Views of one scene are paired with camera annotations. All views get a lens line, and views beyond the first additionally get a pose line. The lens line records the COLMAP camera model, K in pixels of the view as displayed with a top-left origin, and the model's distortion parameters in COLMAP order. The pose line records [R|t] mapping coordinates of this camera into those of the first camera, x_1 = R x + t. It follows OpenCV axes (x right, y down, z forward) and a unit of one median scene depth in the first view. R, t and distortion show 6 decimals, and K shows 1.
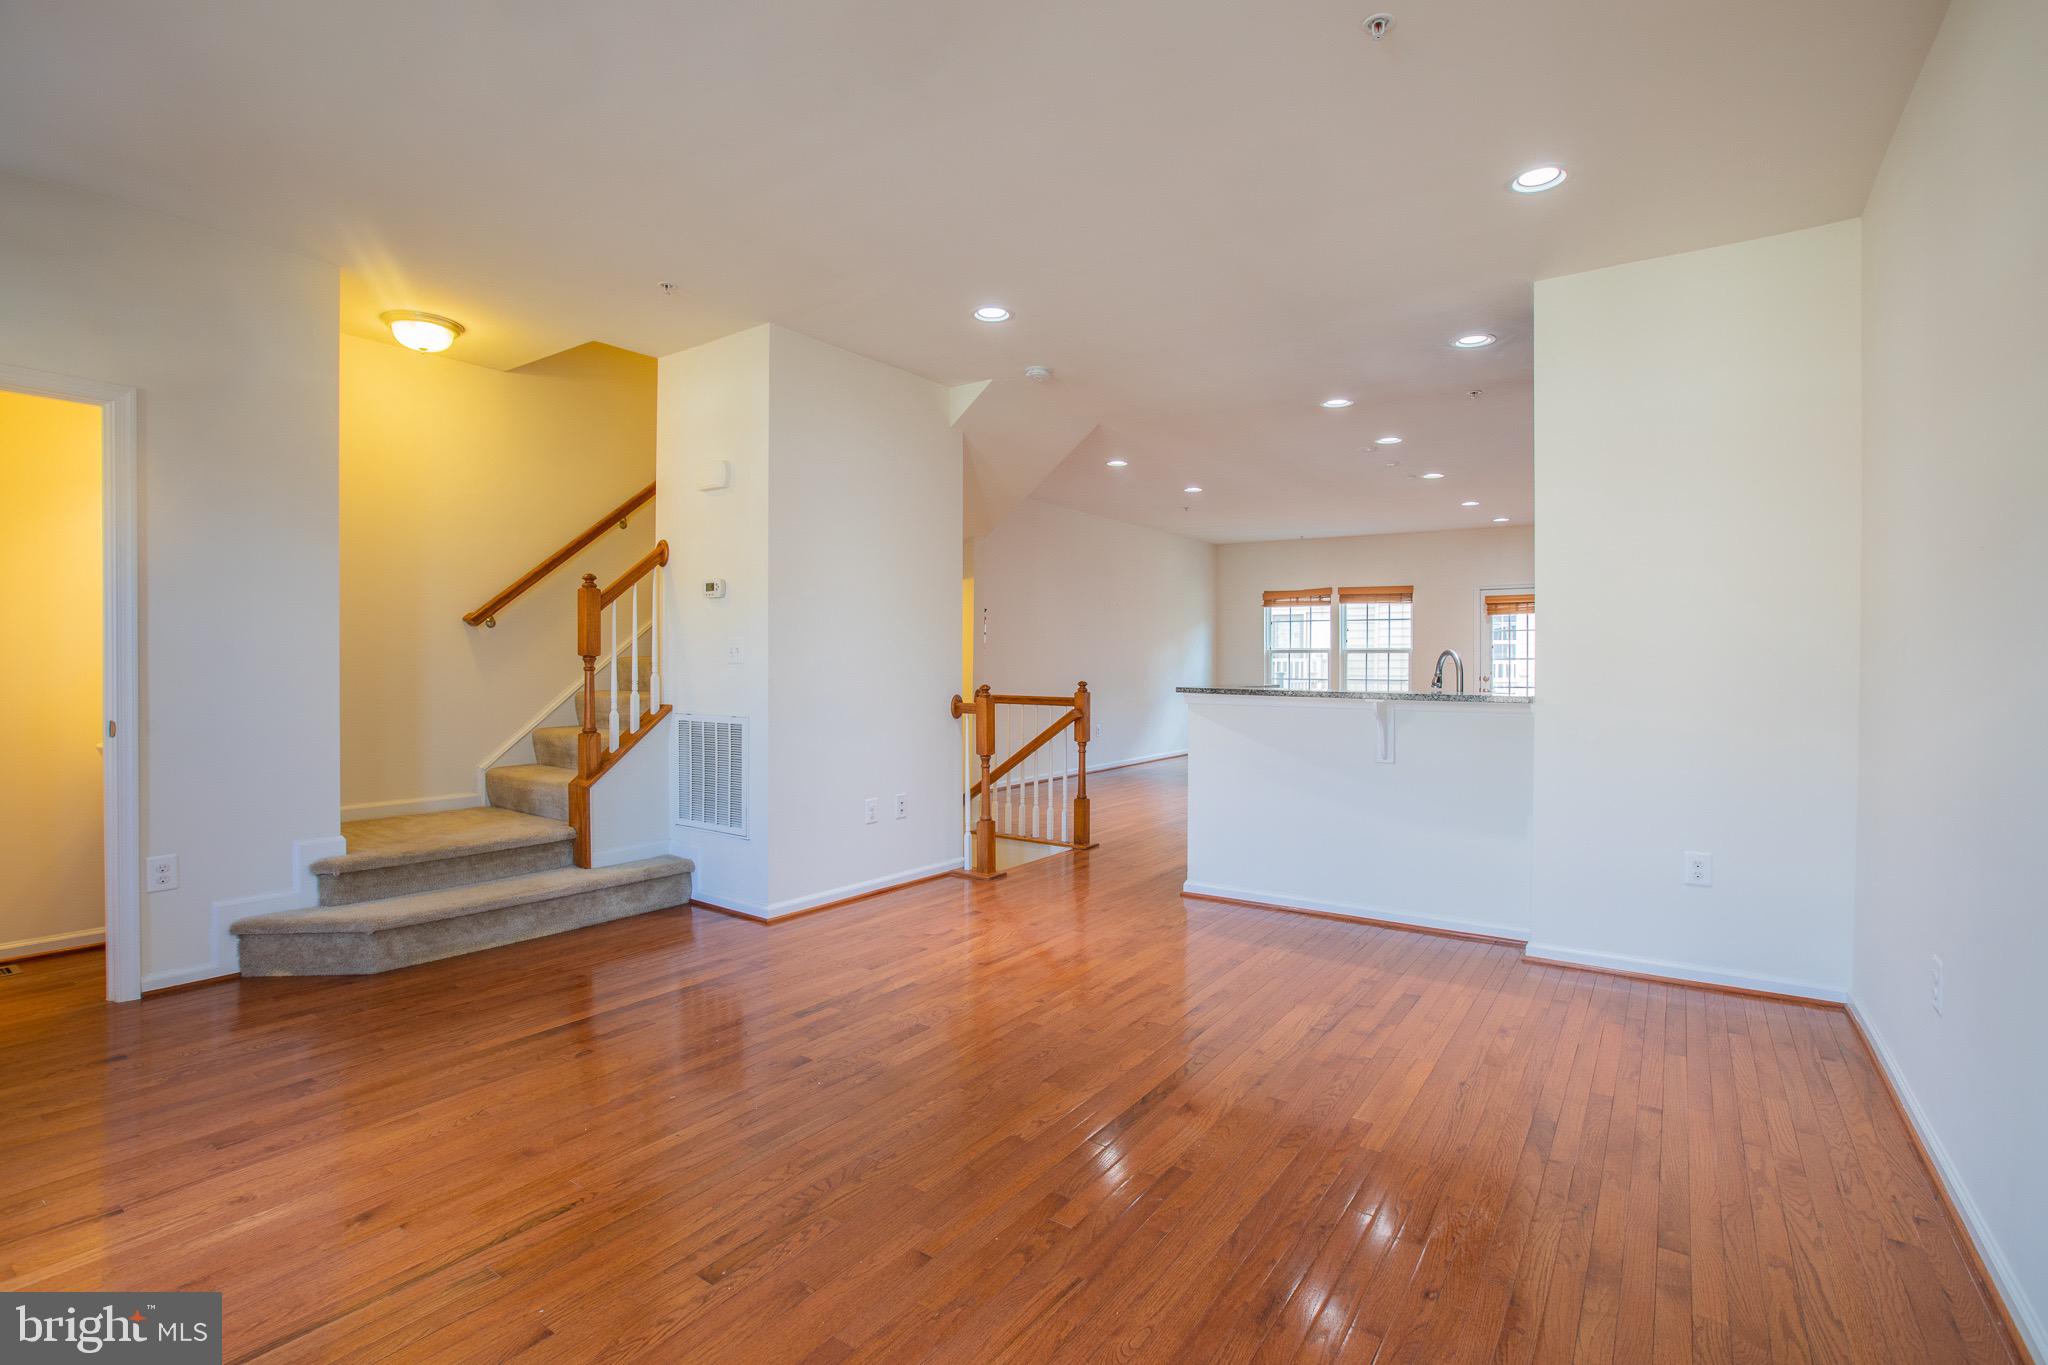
lens RADIAL K [[945.6, 0, 1040.9], [0, 945.6, 682.7], [0, 0, 1]] dist [-0.048809, 0.015145]
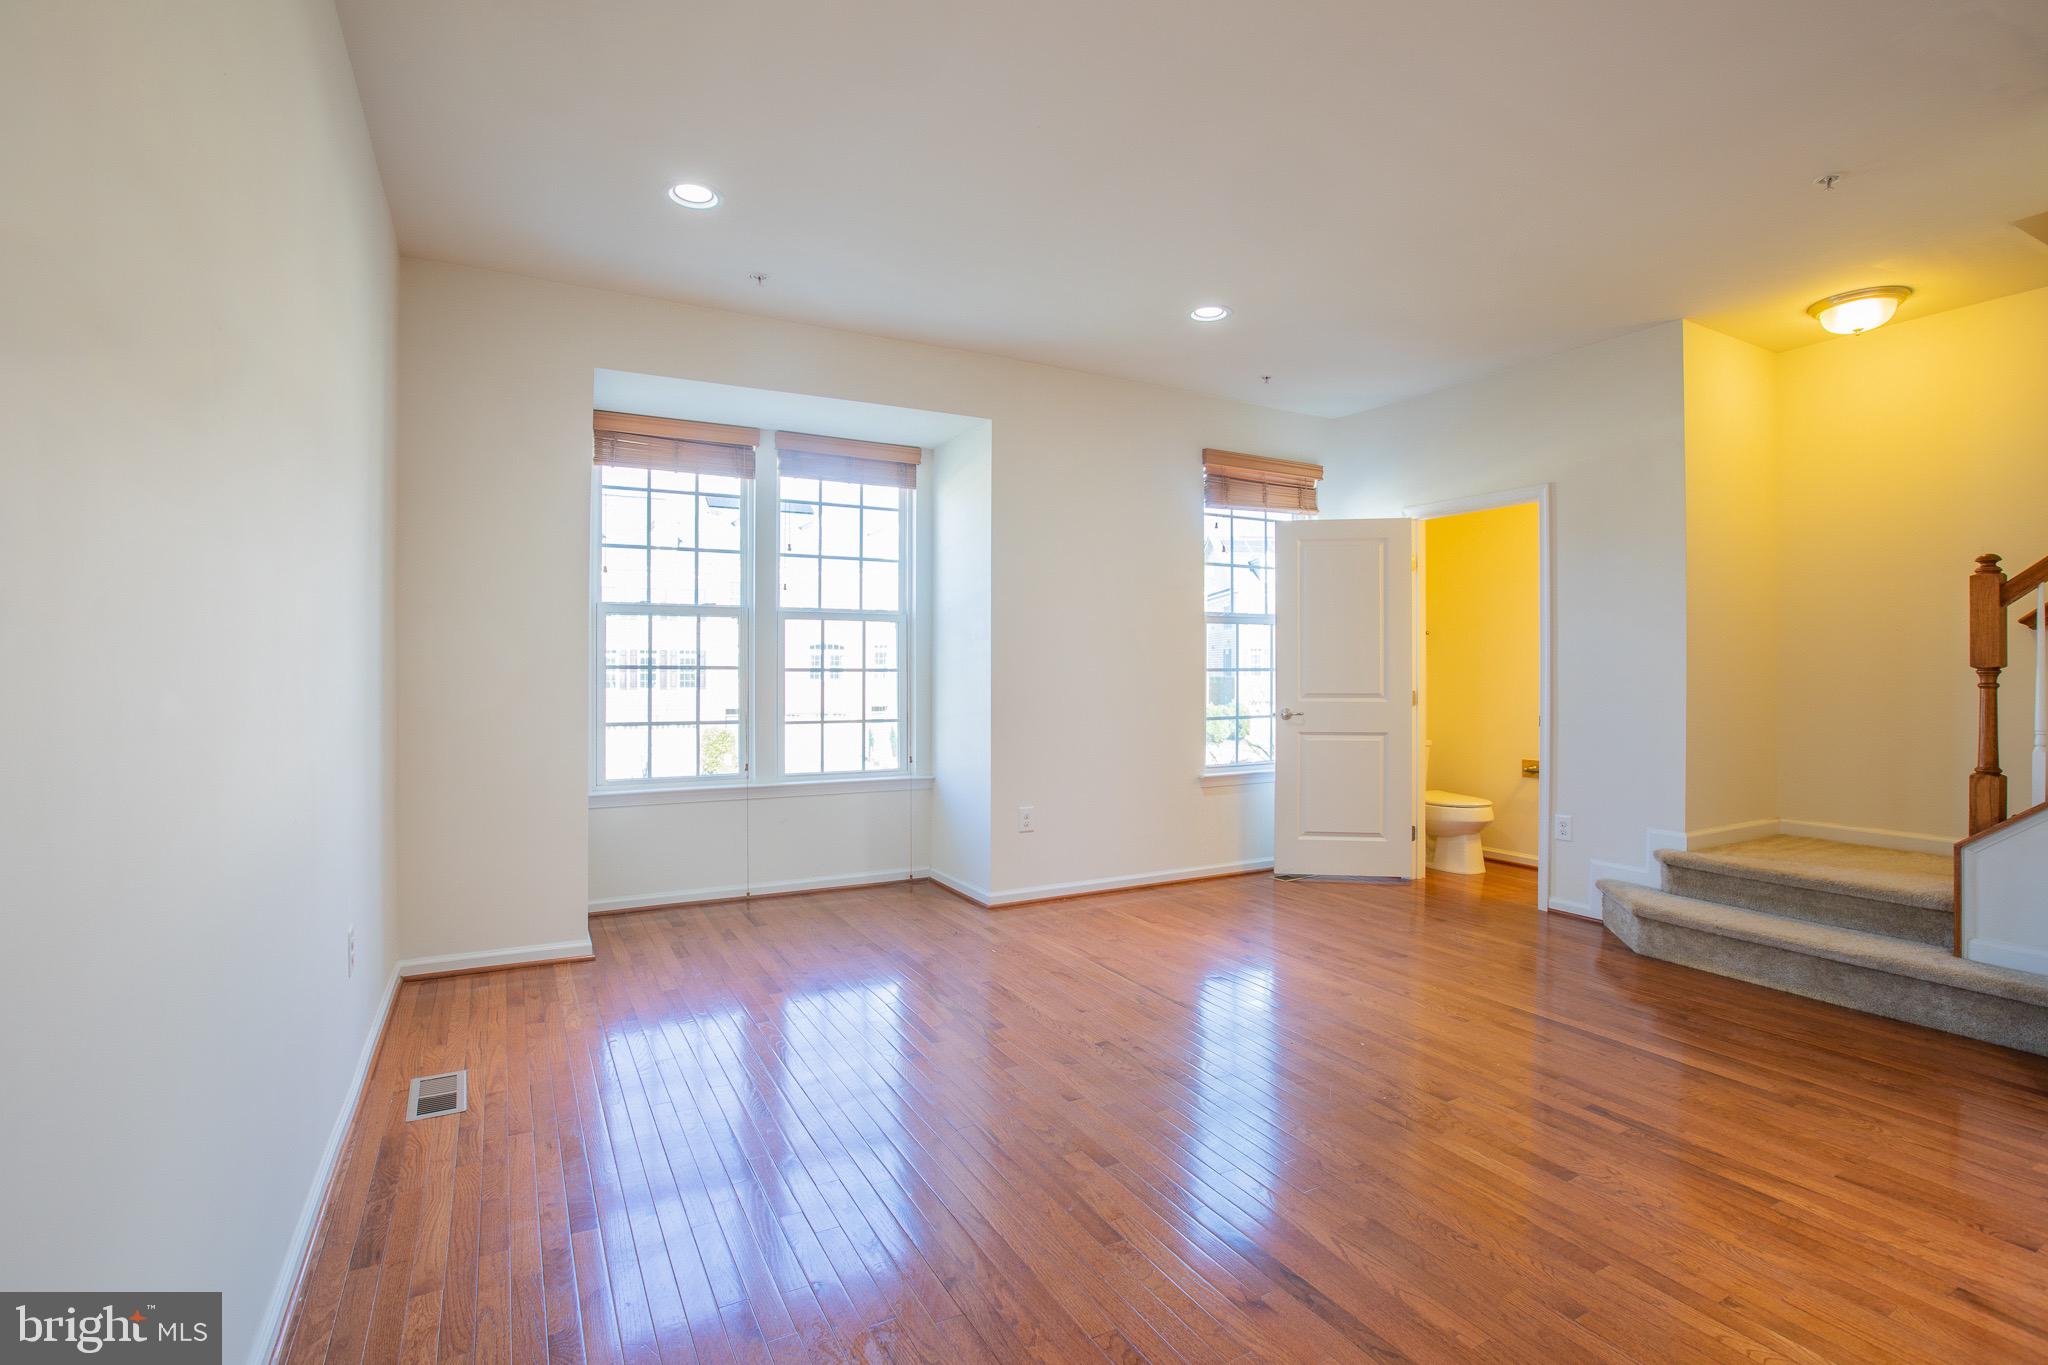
lens RADIAL K [[945.6, 0, 1010.0], [0, 945.6, 660.9], [0, 0, 1]] dist [-0.048809, 0.015145]
pose [[-0.451002, -0.014160, -0.892411, 0.486363], [-0.027023, 0.999632, -0.002204, -0.012884], [0.892114, 0.023122, -0.451219, 0.635063]]
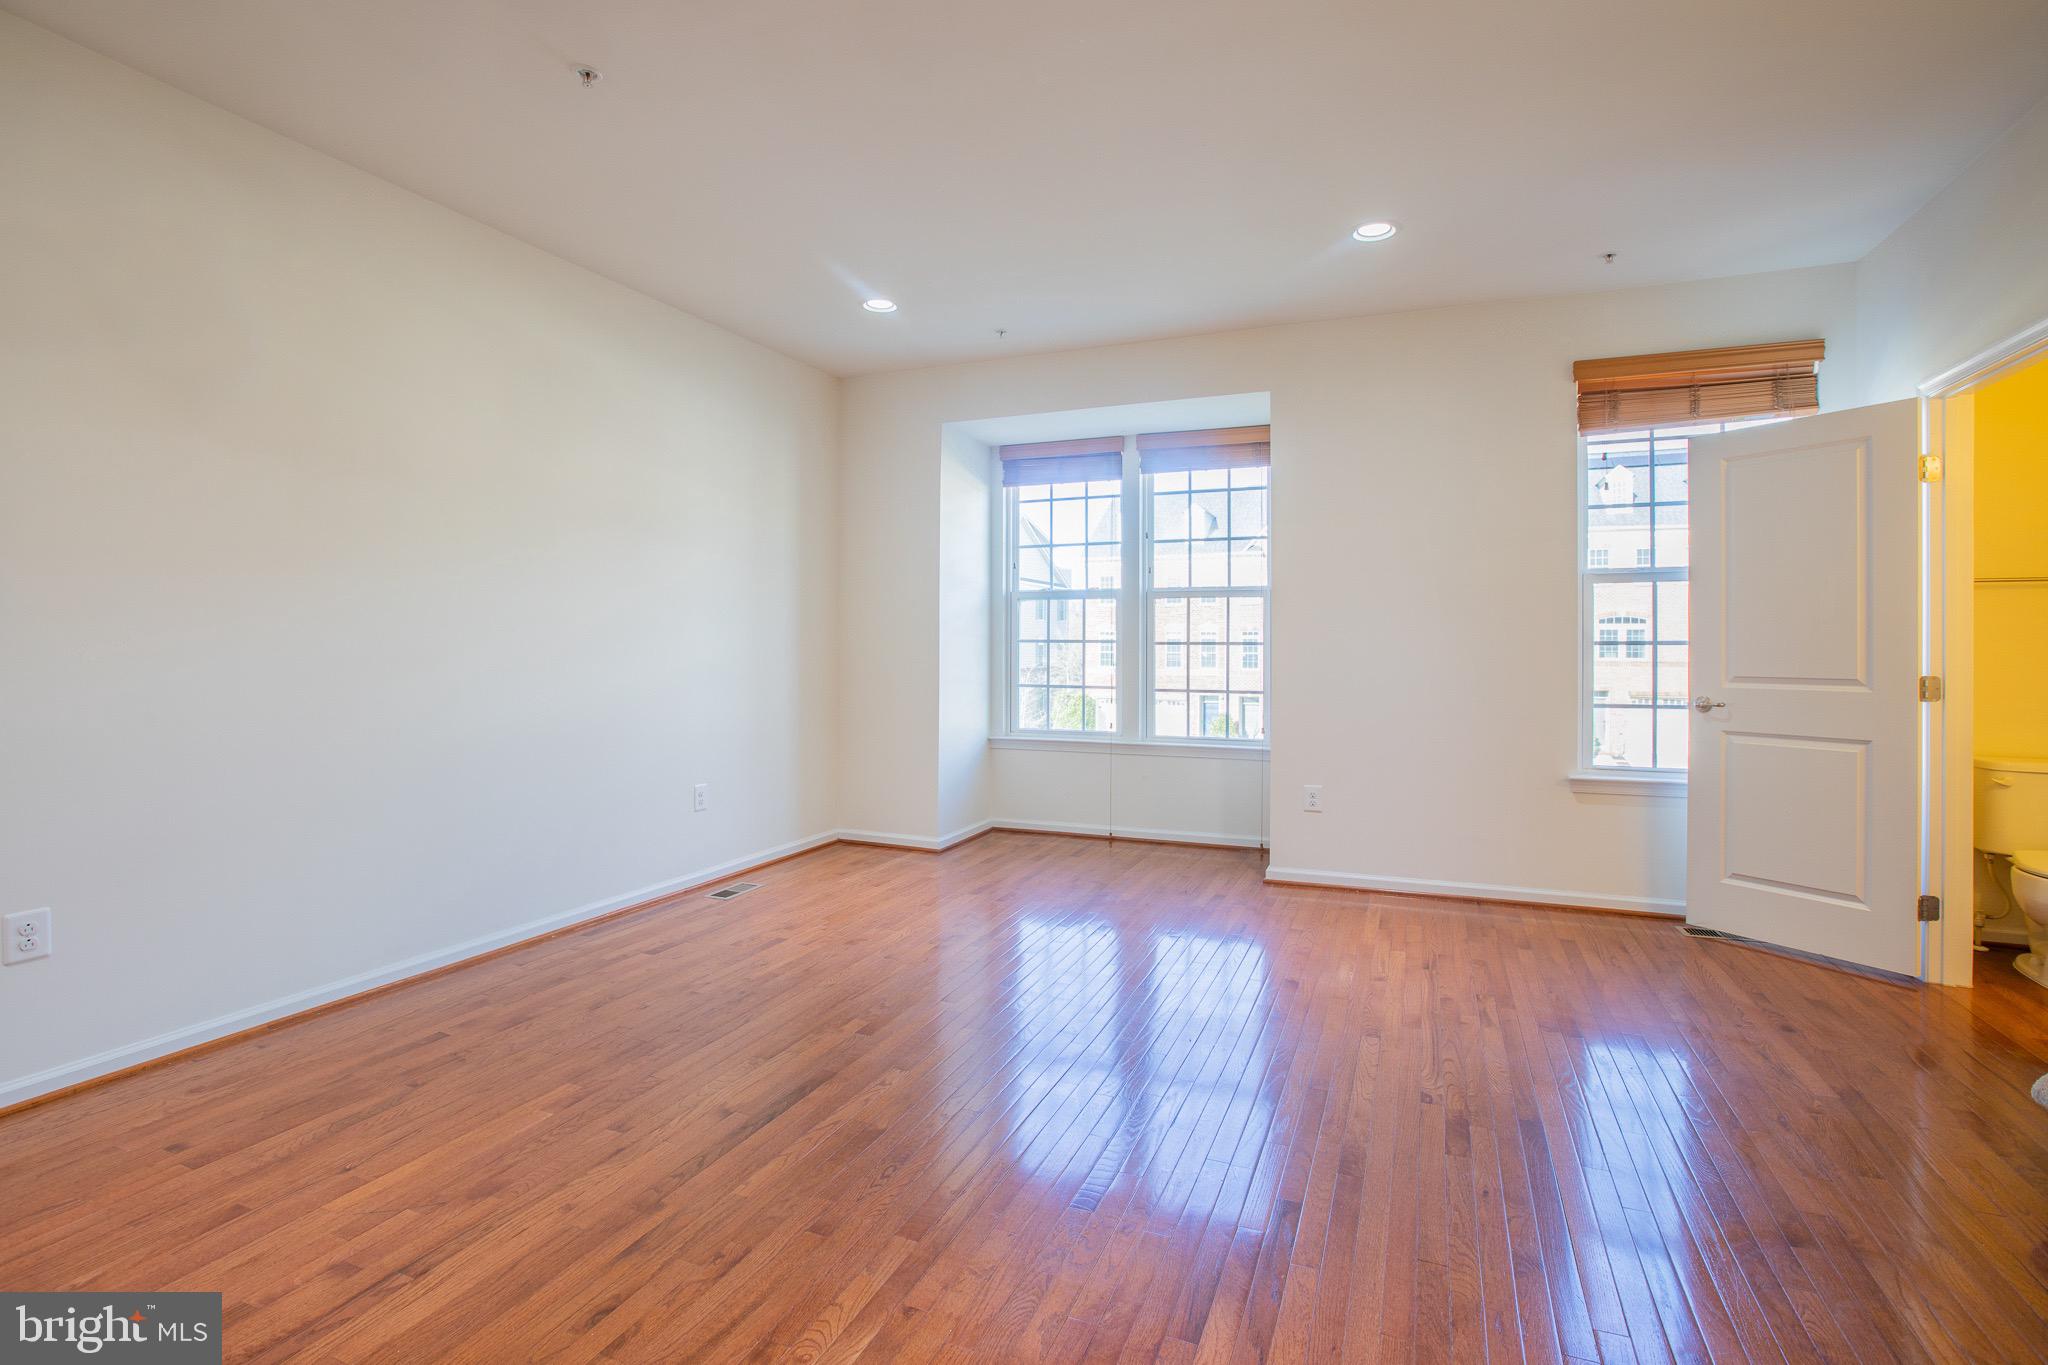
lens RADIAL K [[945.6, 0, 1046.9], [0, 945.6, 649.5], [0, 0, 1]] dist [-0.048809, 0.015145]
pose [[-0.975840, -0.006152, -0.218402, 0.027719], [-0.012826, 0.999493, 0.029158, -0.024892], [0.218111, 0.031255, -0.975423, 1.102654]]
